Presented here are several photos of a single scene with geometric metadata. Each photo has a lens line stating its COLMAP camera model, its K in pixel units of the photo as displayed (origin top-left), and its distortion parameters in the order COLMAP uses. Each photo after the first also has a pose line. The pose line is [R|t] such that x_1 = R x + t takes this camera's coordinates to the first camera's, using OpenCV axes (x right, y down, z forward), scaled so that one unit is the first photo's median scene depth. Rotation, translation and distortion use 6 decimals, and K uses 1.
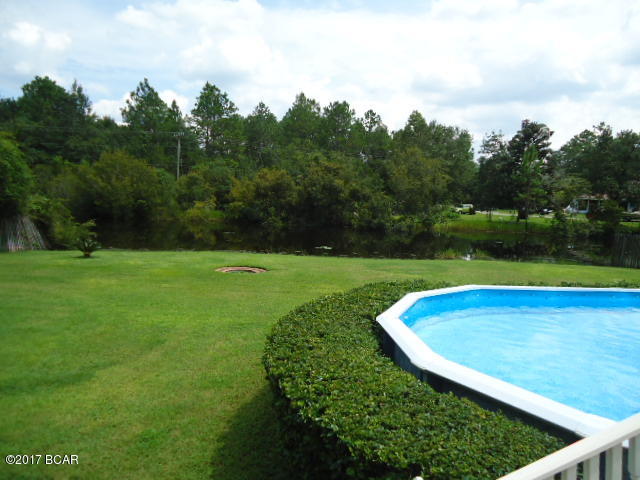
lens RADIAL K [[467.1, 0, 320.0], [0, 467.1, 240.0], [0, 0, 1]] dist [-0.000342, 0.001674]
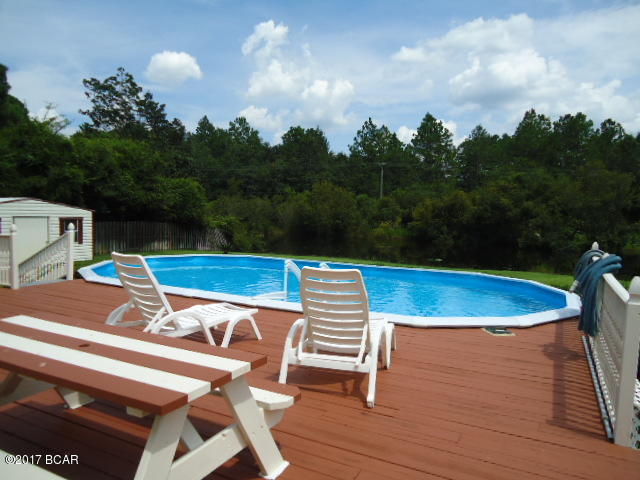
lens RADIAL K [[467.1, 0, 320.0], [0, 467.1, 240.0], [0, 0, 1]] dist [-0.000342, 0.001674]
pose [[0.845331, 0.014120, -0.534056, 0.150224], [-0.040373, 0.998481, -0.037505, 0.008823], [0.532714, 0.053266, 0.844617, -0.038221]]
